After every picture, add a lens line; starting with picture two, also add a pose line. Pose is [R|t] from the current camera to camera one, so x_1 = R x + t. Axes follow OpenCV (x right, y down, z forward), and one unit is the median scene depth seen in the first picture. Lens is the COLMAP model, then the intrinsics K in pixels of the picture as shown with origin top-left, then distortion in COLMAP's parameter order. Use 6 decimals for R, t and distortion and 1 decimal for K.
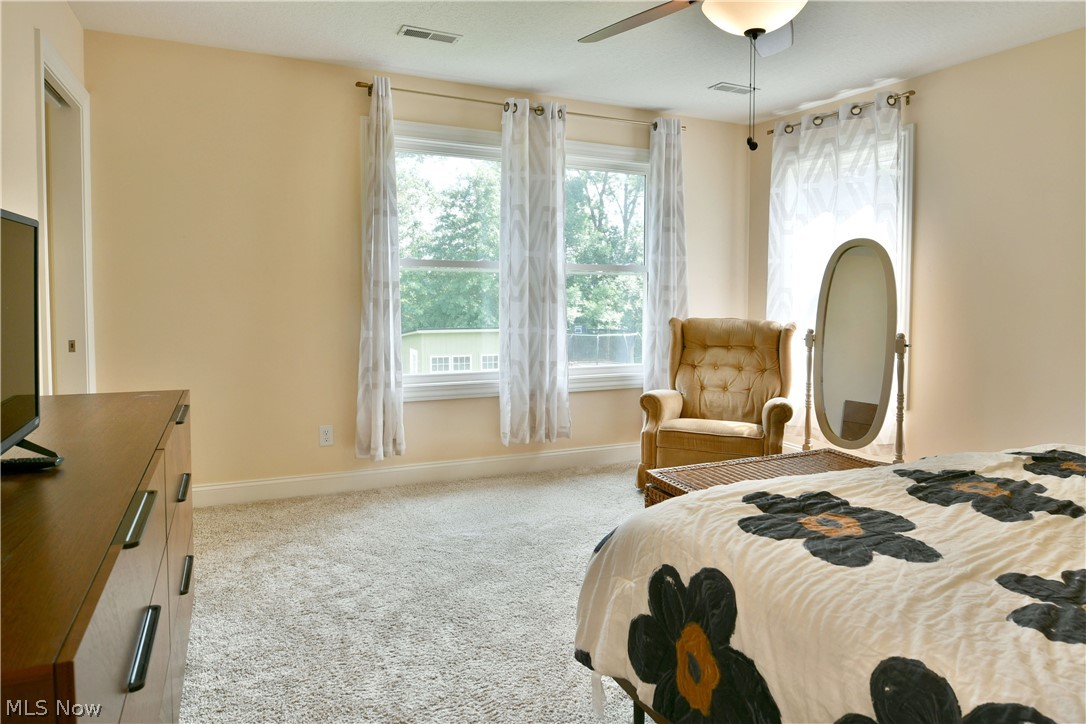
lens RADIAL K [[662.0, 0, 514.9], [0, 662.0, 302.7], [0, 0, 1]] dist [-0.006765, -0.006358]
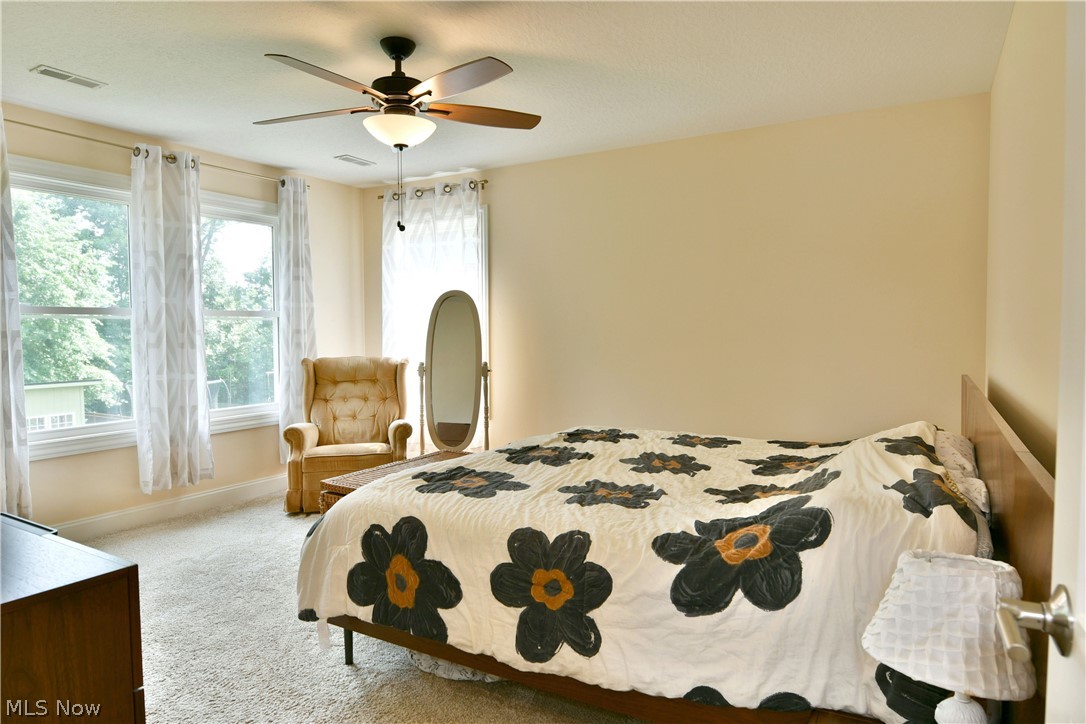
lens RADIAL K [[674.4, 0, 529.2], [0, 674.4, 348.1], [0, 0, 1]] dist [-0.002078, -0.001852]
pose [[0.810774, -0.035053, 0.584309, -0.132795], [0.031823, 0.999369, 0.015796, -0.000275], [-0.584494, 0.005788, 0.811378, -0.153539]]
